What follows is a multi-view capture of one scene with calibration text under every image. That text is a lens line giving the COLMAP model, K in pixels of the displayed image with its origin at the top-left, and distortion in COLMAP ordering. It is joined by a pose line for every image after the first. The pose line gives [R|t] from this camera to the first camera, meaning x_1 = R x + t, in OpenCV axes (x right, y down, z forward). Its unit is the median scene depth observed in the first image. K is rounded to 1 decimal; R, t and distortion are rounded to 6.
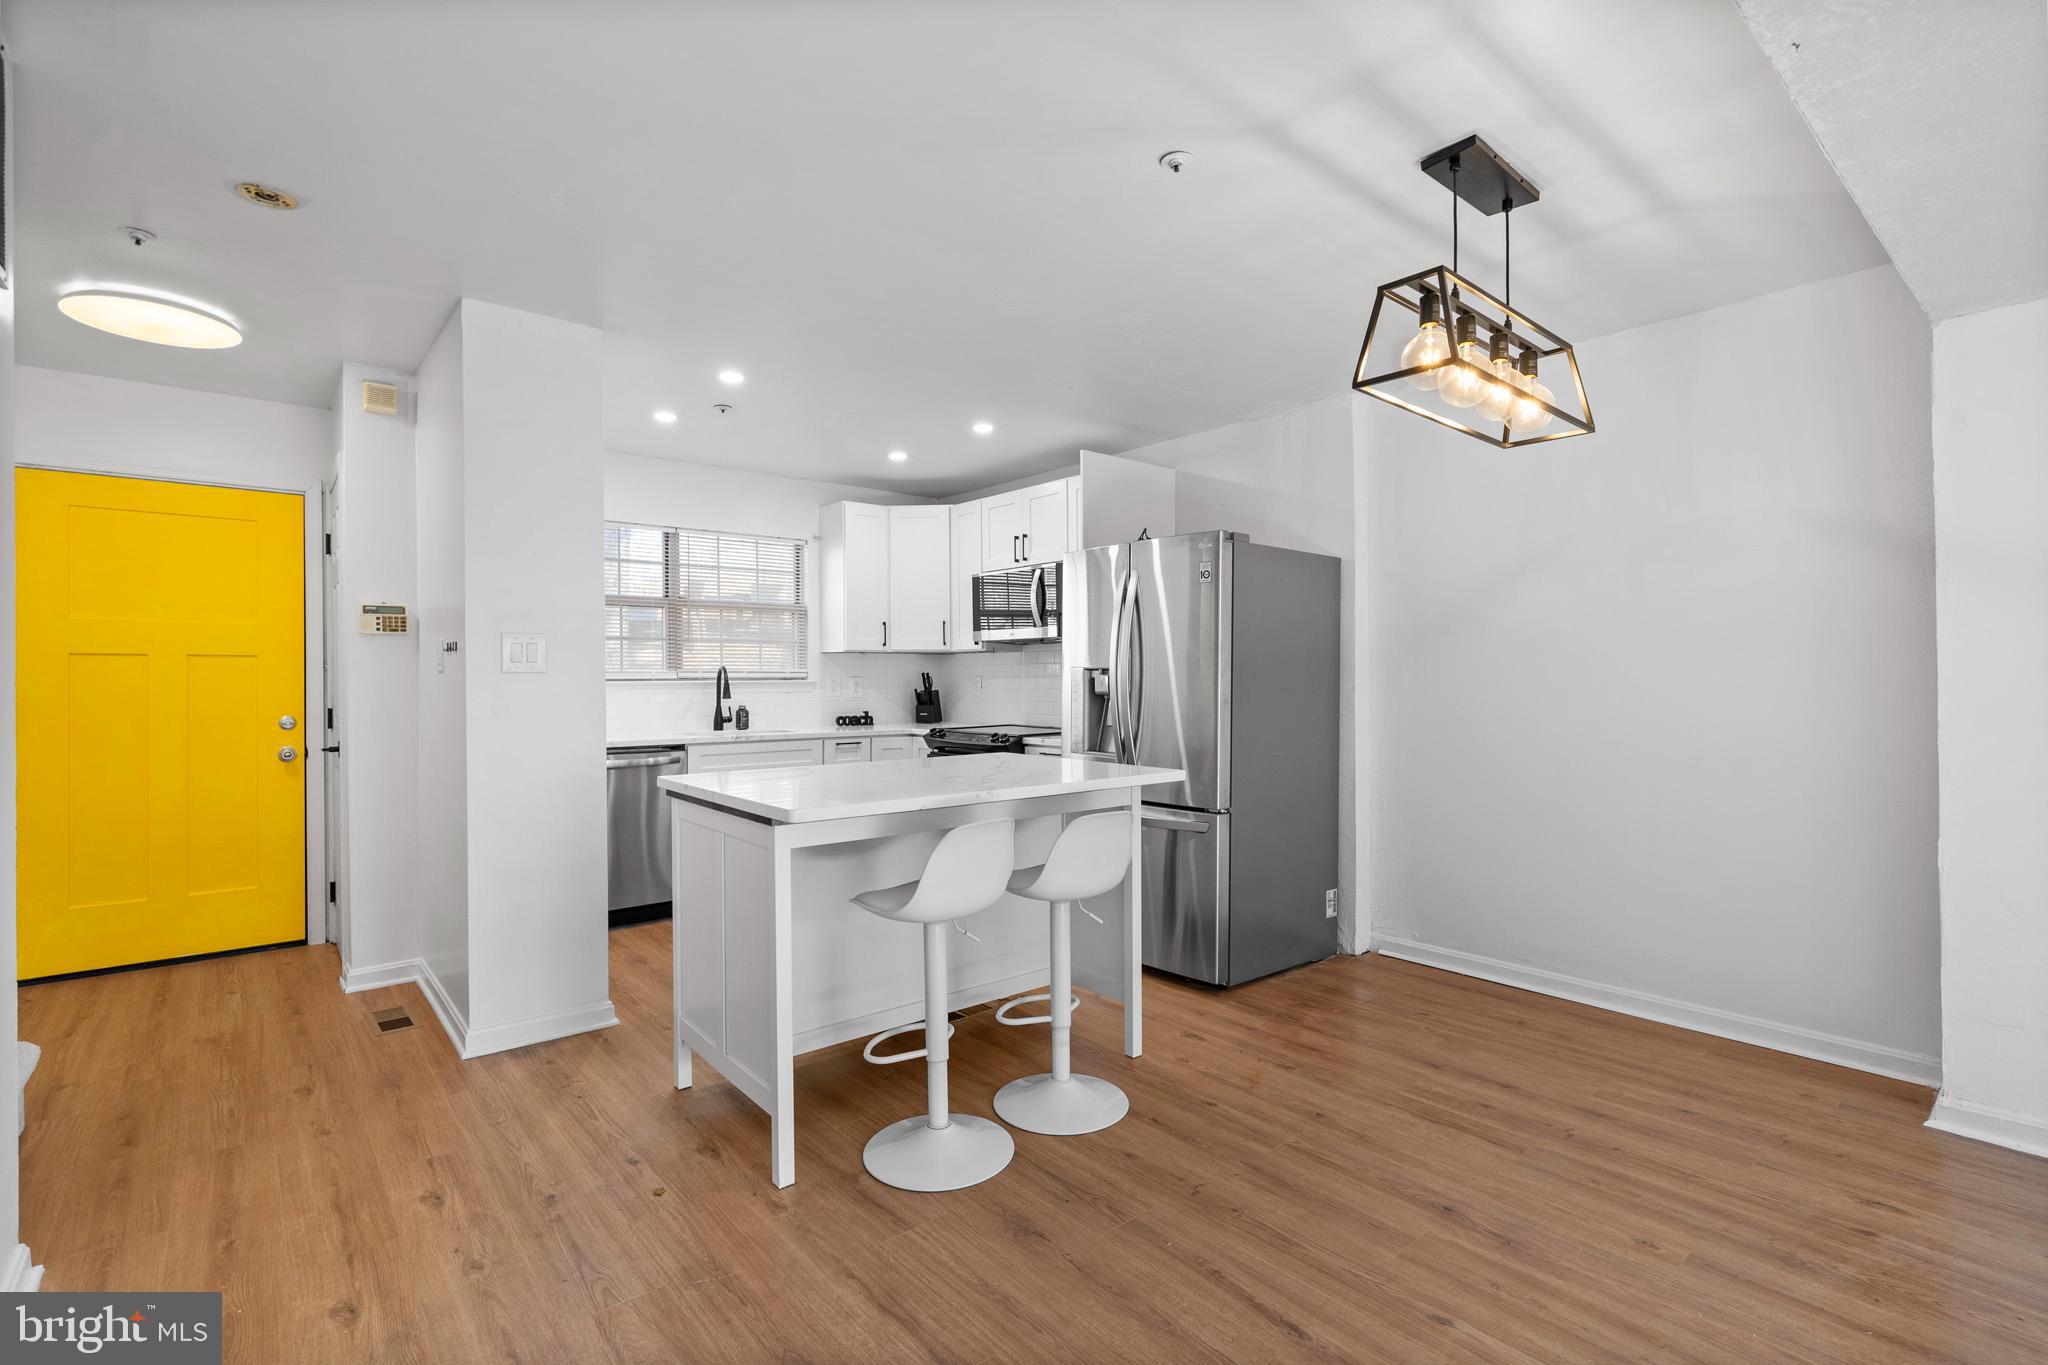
lens RADIAL K [[939.3, 0, 1024.0], [0, 939.3, 682.5], [0, 0, 1]] dist [0.000215, 0.000176]
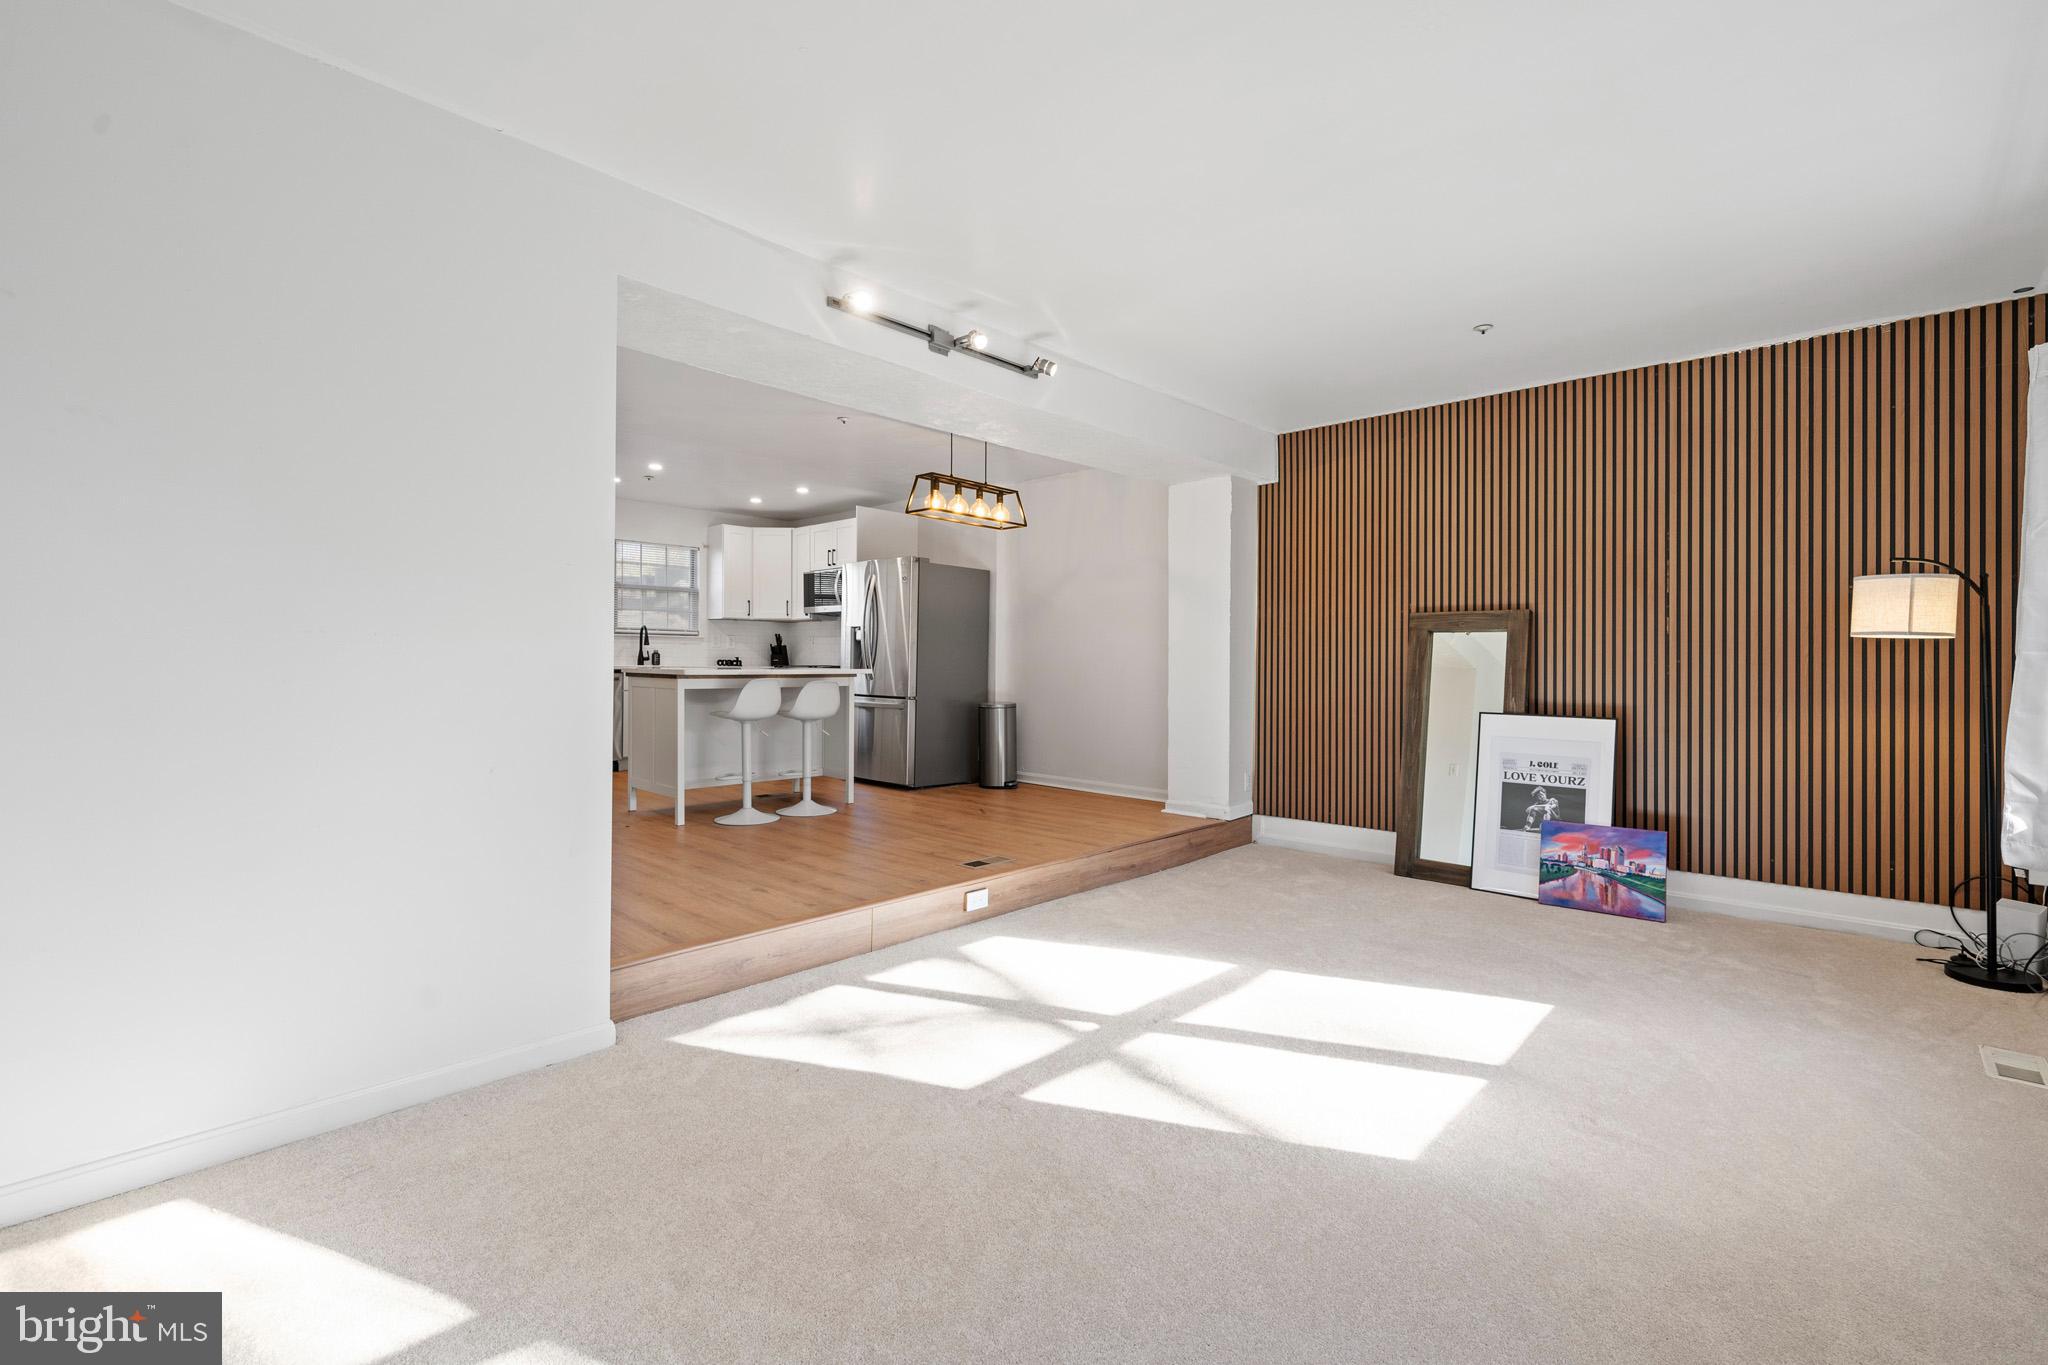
lens RADIAL K [[898.5, 0, 1021.9], [0, 898.5, 662.0], [0, 0, 1]] dist [0.000132, -0.000218]
pose [[0.993995, 0.012275, 0.108737, 0.176750], [-0.011781, 0.999917, -0.005184, 0.050938], [-0.108792, 0.003871, 0.994057, -0.676897]]
